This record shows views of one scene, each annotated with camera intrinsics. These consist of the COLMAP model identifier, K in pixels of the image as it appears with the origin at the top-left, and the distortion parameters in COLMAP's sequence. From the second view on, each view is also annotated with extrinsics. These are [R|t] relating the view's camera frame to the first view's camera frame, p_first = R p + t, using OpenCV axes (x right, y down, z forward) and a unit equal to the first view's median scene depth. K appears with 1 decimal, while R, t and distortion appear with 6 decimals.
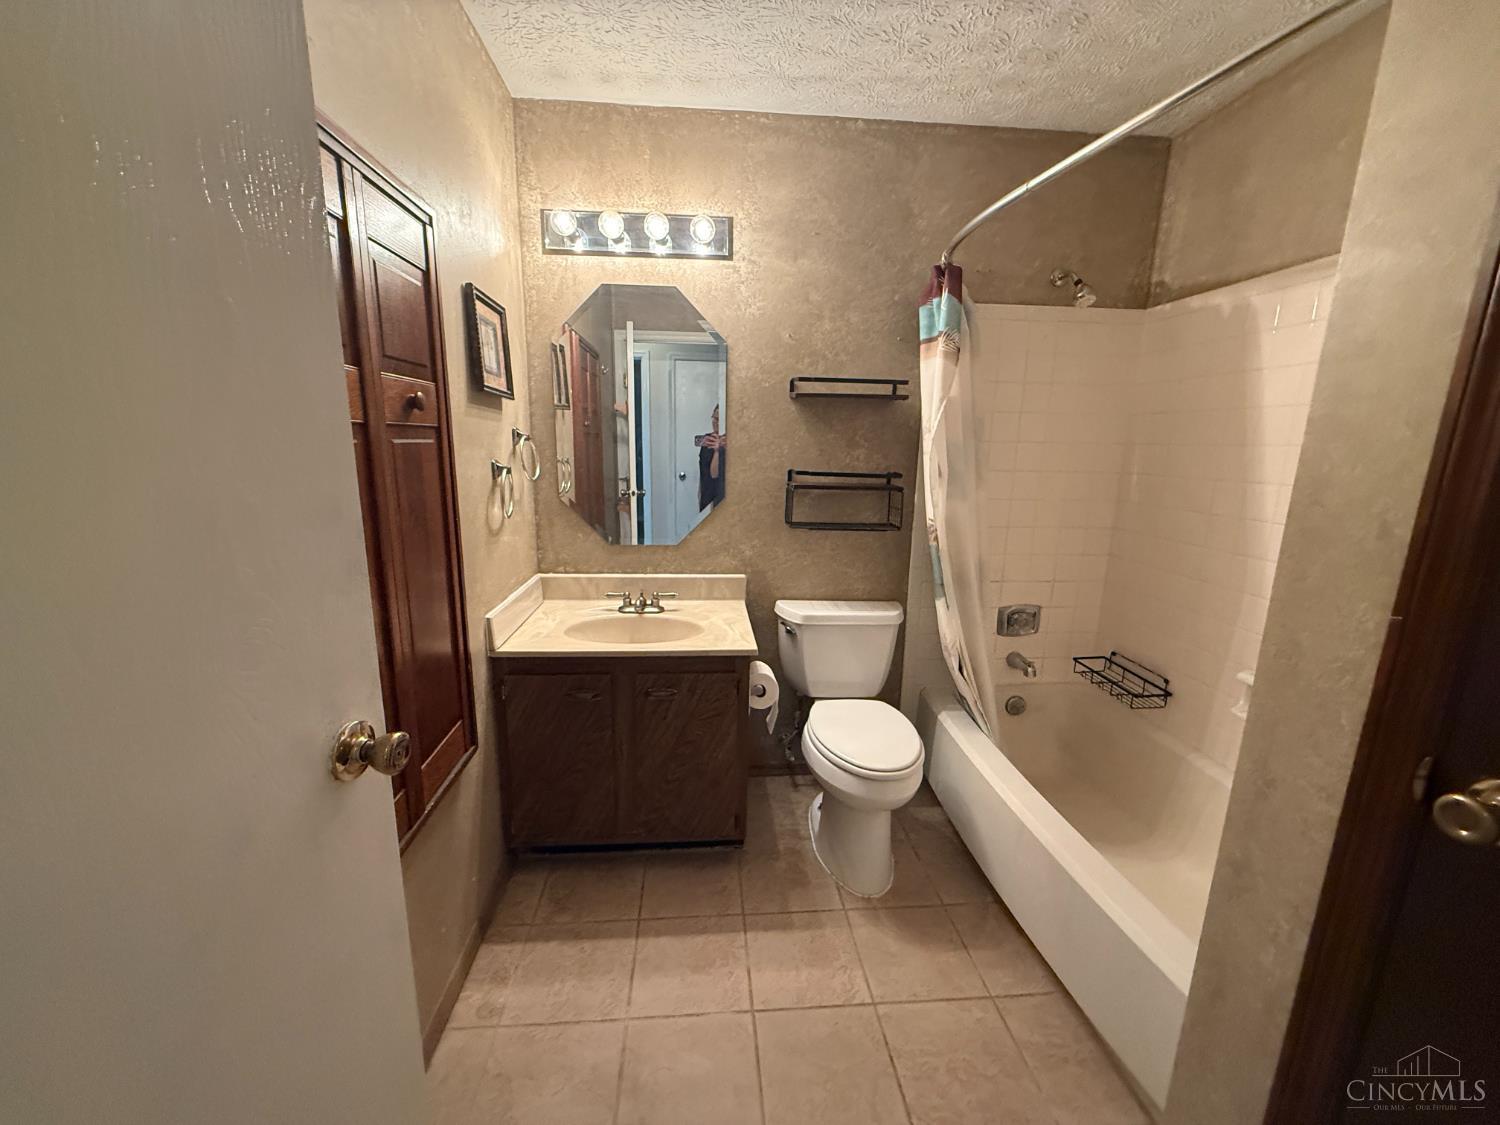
lens RADIAL K [[596.2, 0, 746.3], [0, 596.2, 564.5], [0, 0, 1]] dist [0.000138, 0.000283]
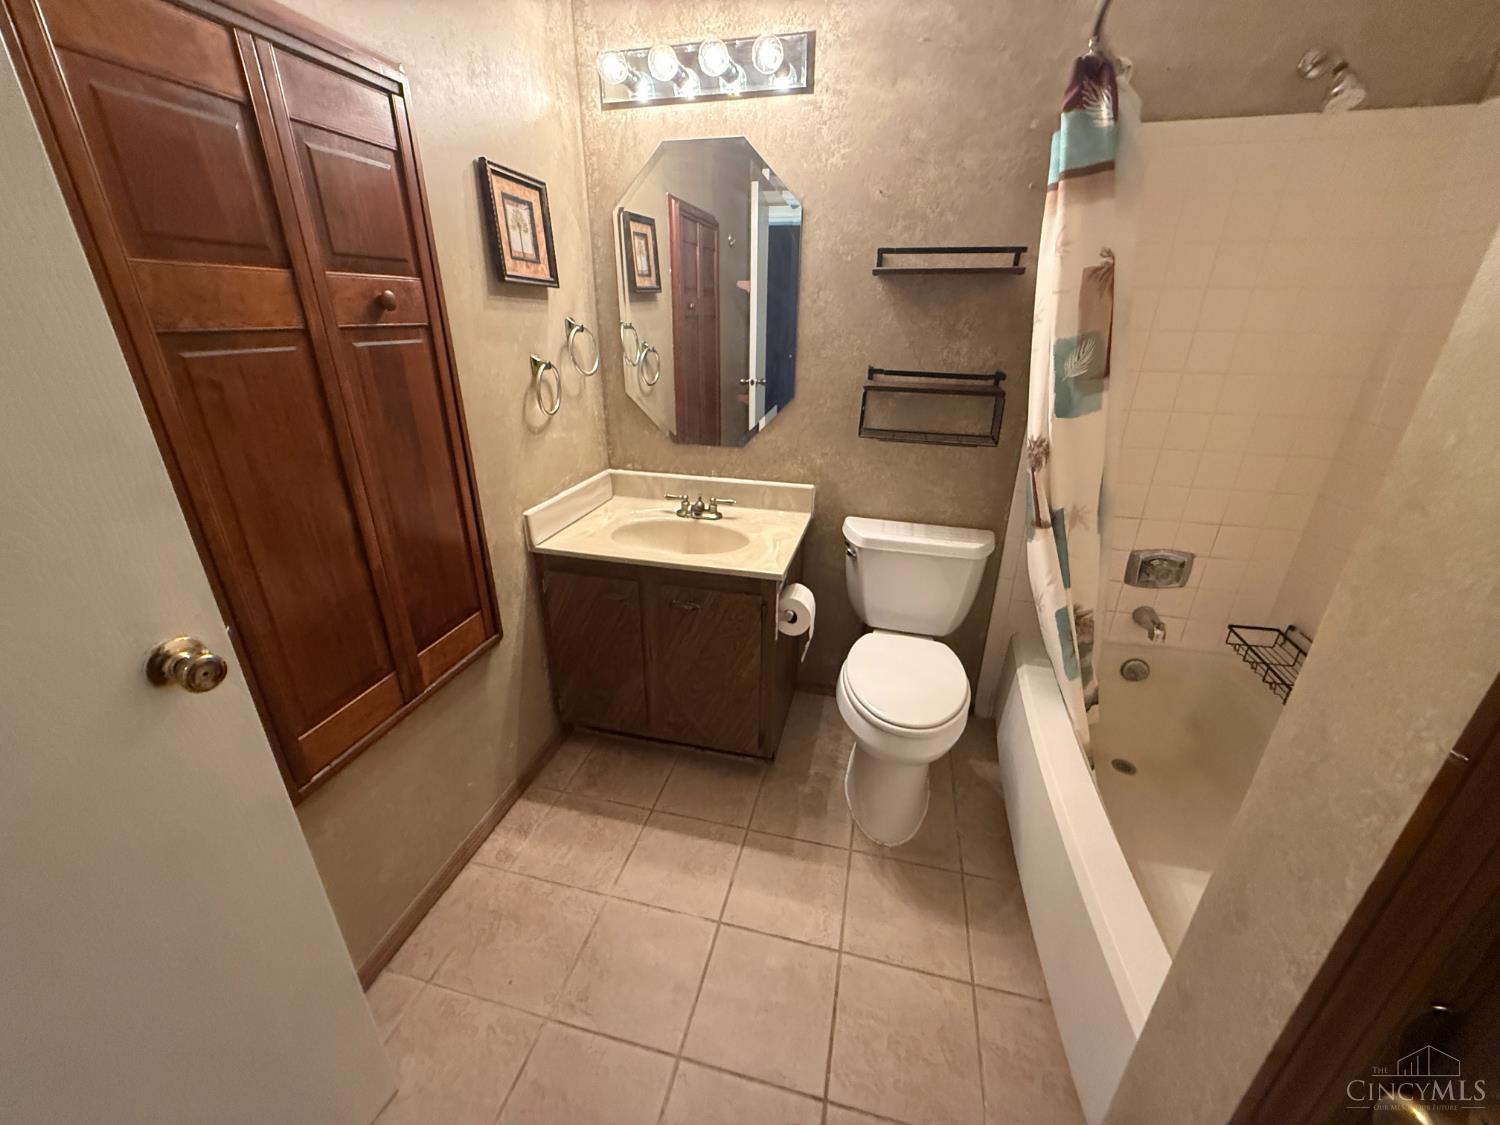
lens RADIAL K [[596.2, 0, 746.3], [0, 596.2, 564.5], [0, 0, 1]] dist [0.000138, 0.000283]
pose [[0.948290, 0.115828, -0.295516, 0.196839], [-0.056592, 0.977820, 0.201659, -0.045531], [0.312319, -0.174507, 0.933812, 0.109265]]
